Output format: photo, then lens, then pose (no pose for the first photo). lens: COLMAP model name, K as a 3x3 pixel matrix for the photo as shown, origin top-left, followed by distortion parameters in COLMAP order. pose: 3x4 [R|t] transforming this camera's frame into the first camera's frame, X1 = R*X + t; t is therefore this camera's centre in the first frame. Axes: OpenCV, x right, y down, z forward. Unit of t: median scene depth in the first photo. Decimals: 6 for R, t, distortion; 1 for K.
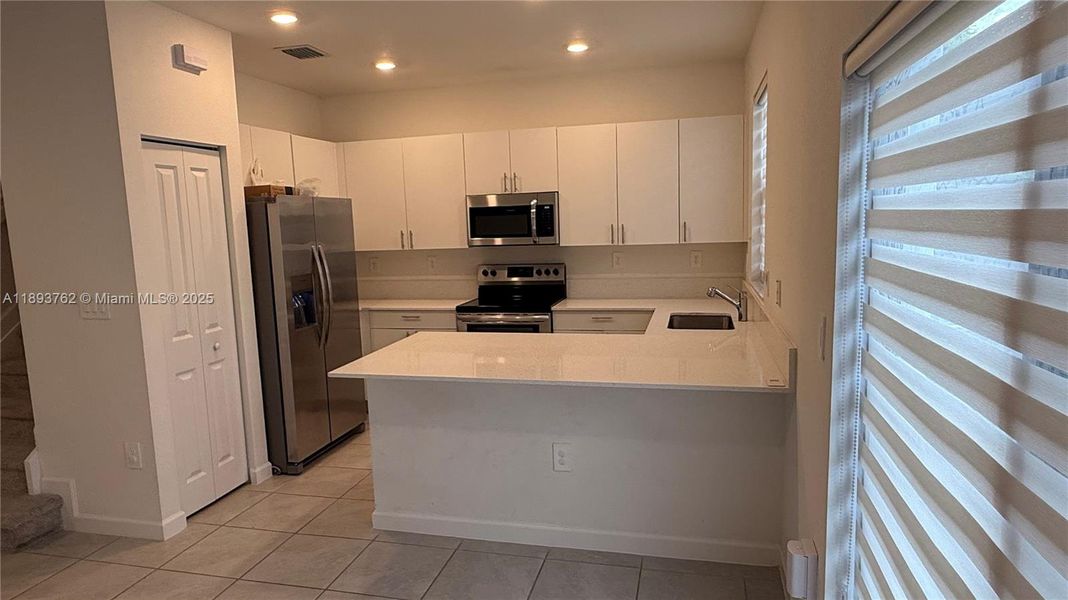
lens RADIAL K [[676.5, 0, 510.3], [0, 676.5, 297.8], [0, 0, 1]] dist [0.008721, -0.000049]
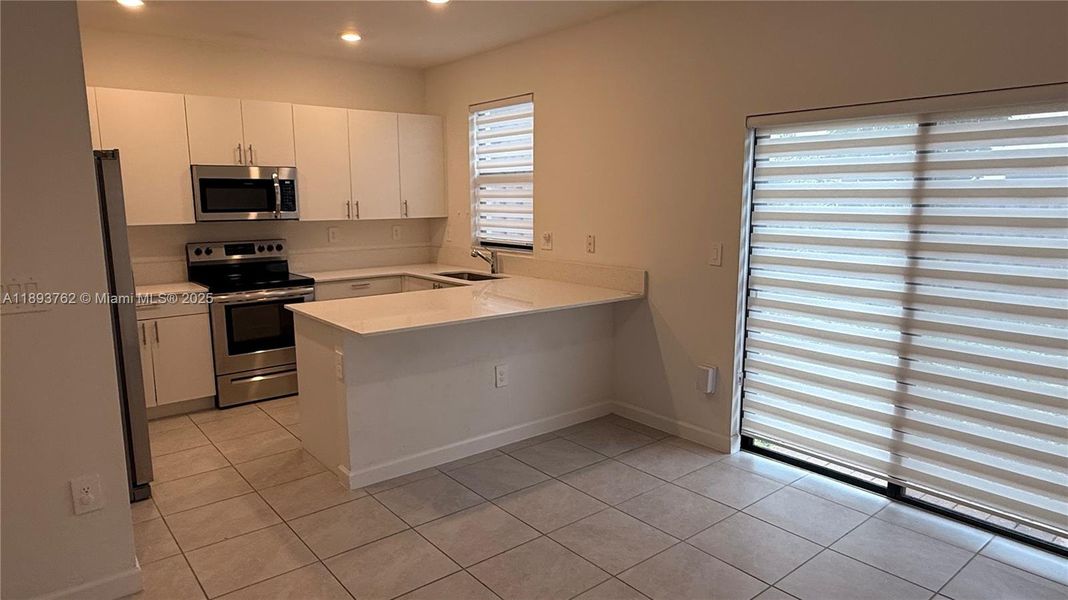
lens RADIAL K [[676.5, 0, 541.3], [0, 676.5, 298.6], [0, 0, 1]] dist [0.008721, -0.000049]
pose [[0.573547, -0.091671, 0.814027, -0.566898], [0.081213, 0.995186, 0.054851, 0.014251], [-0.815137, 0.034650, 0.578231, 0.112127]]
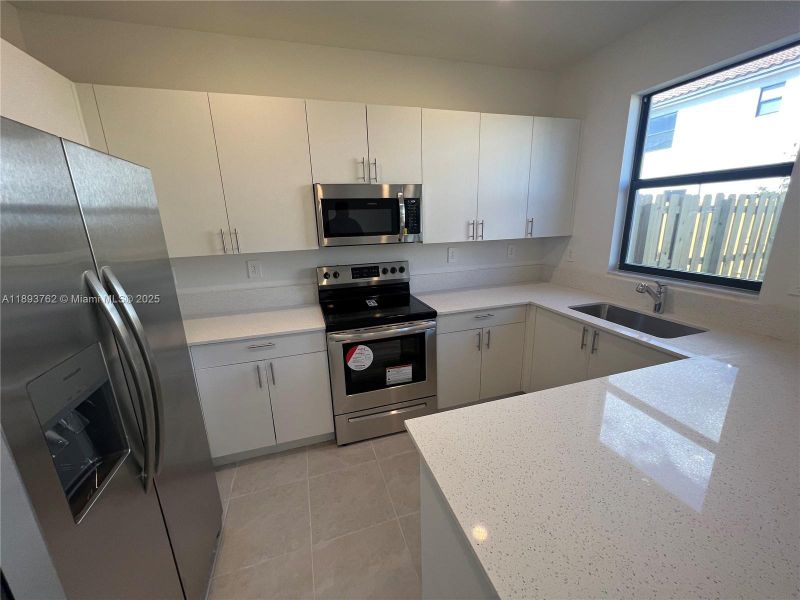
lens RADIAL K [[318.2, 0, 395.1], [0, 318.2, 297.4], [0, 0, 1]] dist [-0.003539, -0.000407]
pose [[0.843412, -0.120174, 0.523654, -0.204374], [0.063144, 0.990080, 0.125513, -0.060824], [-0.533543, -0.072793, 0.842634, 0.643229]]
